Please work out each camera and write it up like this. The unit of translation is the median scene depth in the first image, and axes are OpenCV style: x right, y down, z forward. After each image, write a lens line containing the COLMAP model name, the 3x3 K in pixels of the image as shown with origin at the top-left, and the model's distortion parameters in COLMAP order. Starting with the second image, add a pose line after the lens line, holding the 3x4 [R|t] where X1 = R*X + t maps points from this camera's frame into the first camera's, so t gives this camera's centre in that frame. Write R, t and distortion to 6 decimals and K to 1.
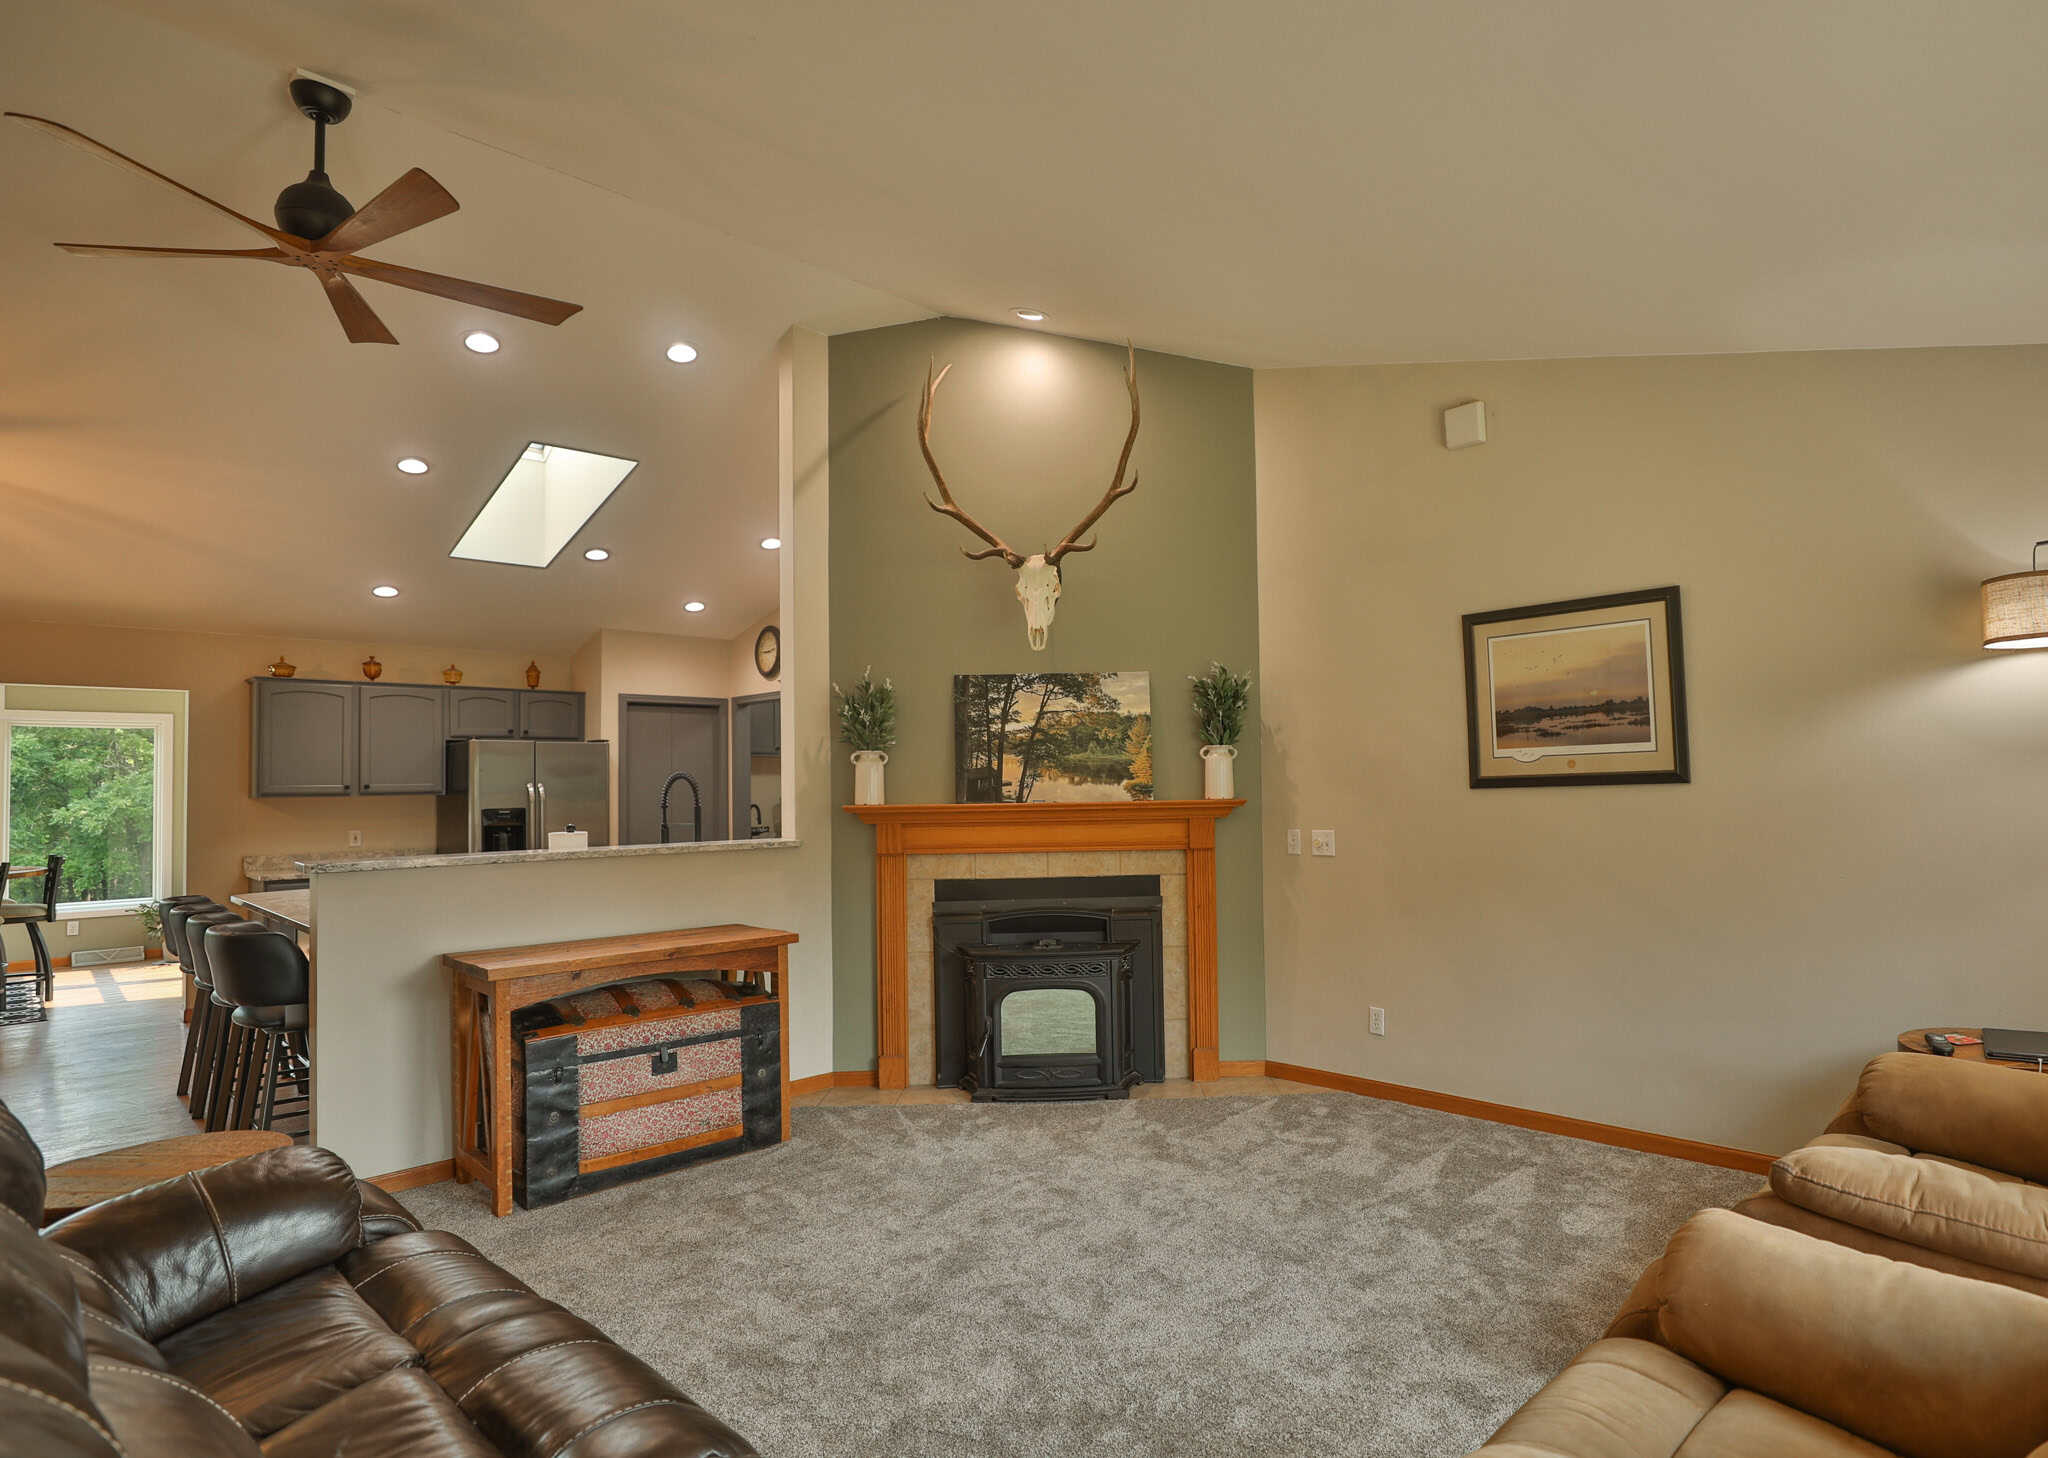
lens RADIAL K [[1087.7, 0, 1106.9], [0, 1087.7, 746.2], [0, 0, 1]] dist [-0.020191, 0.000638]
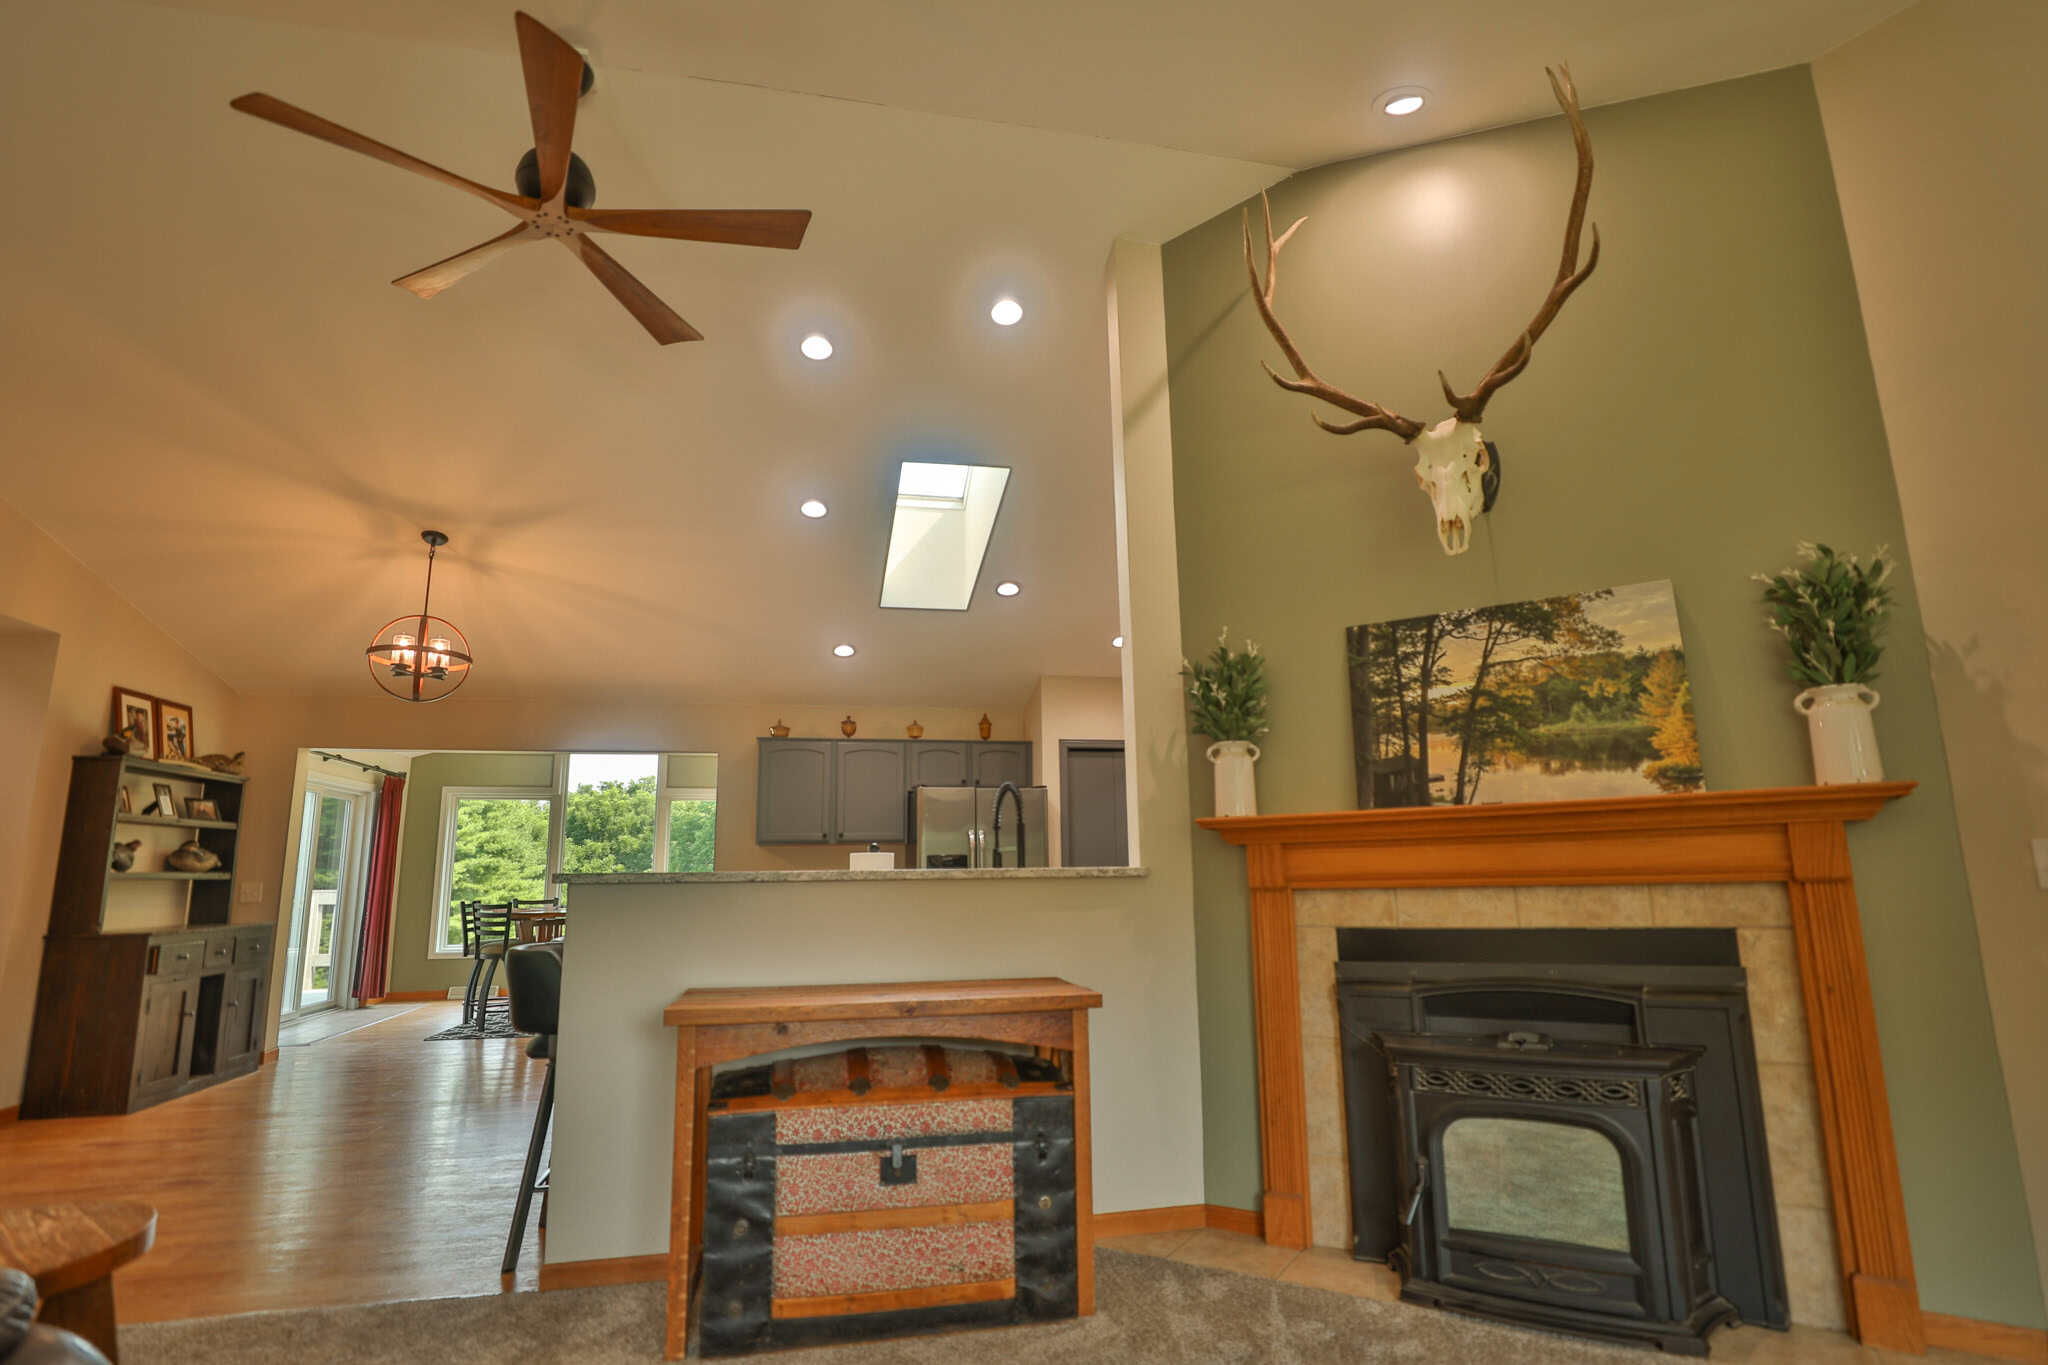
lens RADIAL K [[992.1, 0, 1027.9], [0, 992.1, 688.3], [0, 0, 1]] dist [-0.044286, 0.013980]
pose [[0.835240, -0.100917, -0.540546, 0.027427], [0.022260, 0.988415, -0.150136, 0.064286], [0.549435, 0.113367, 0.827810, 0.376526]]
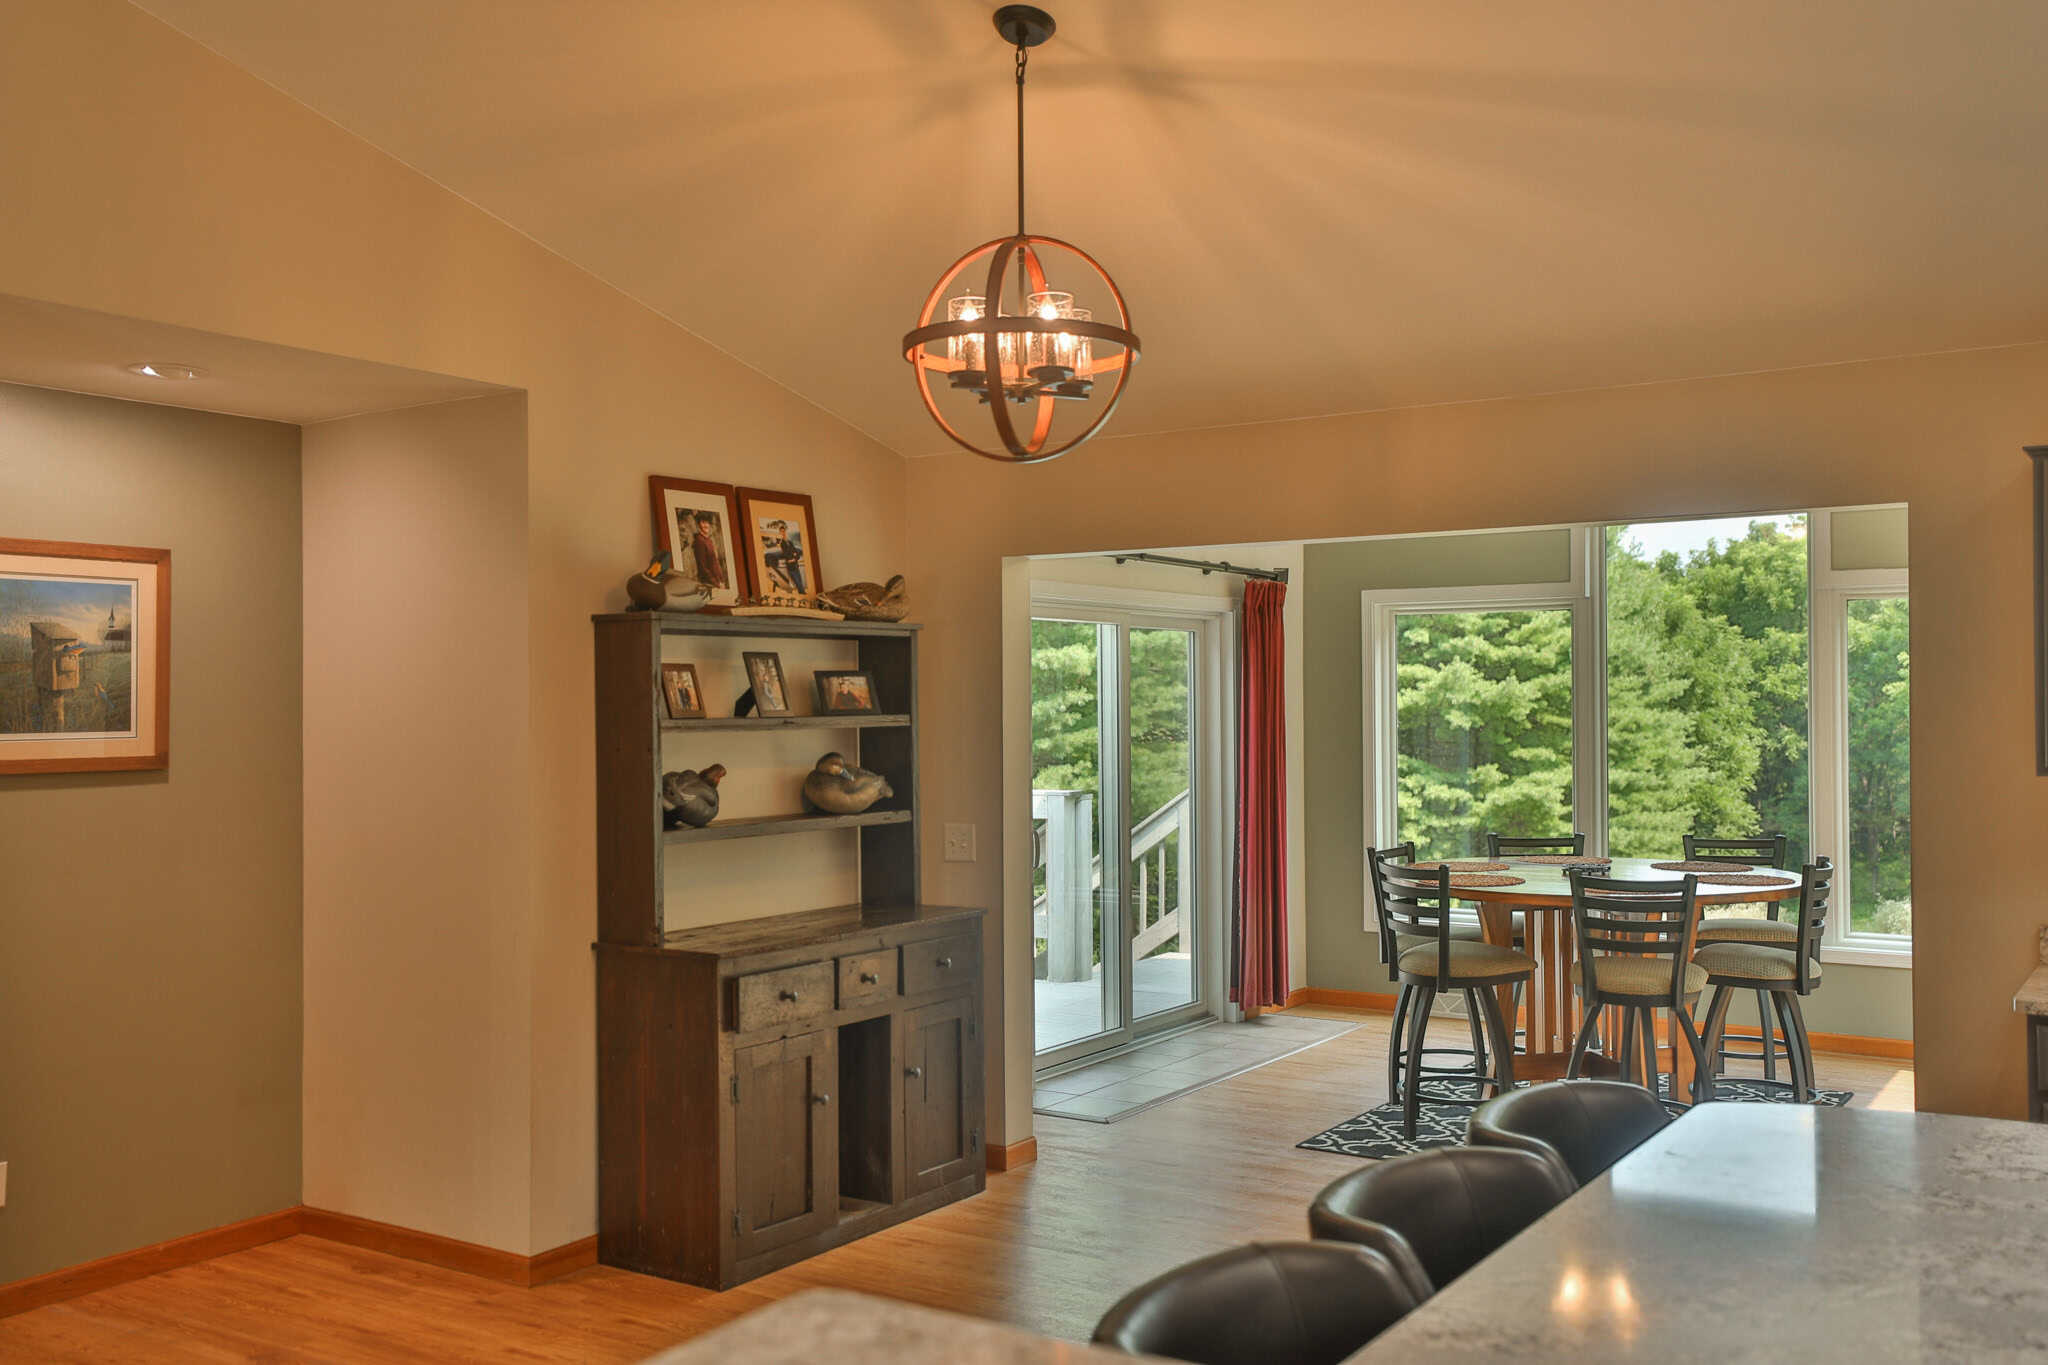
lens RADIAL K [[1850.0, 0, 1024.0], [0, 1850.0, 682.5], [0, 0, 1]] dist [0.018588, -0.002904]
pose [[0.182576, 0.004362, -0.983182, -0.299848], [0.035634, 0.999304, 0.011050, -0.005407], [0.982546, -0.037052, 0.182293, 0.720130]]
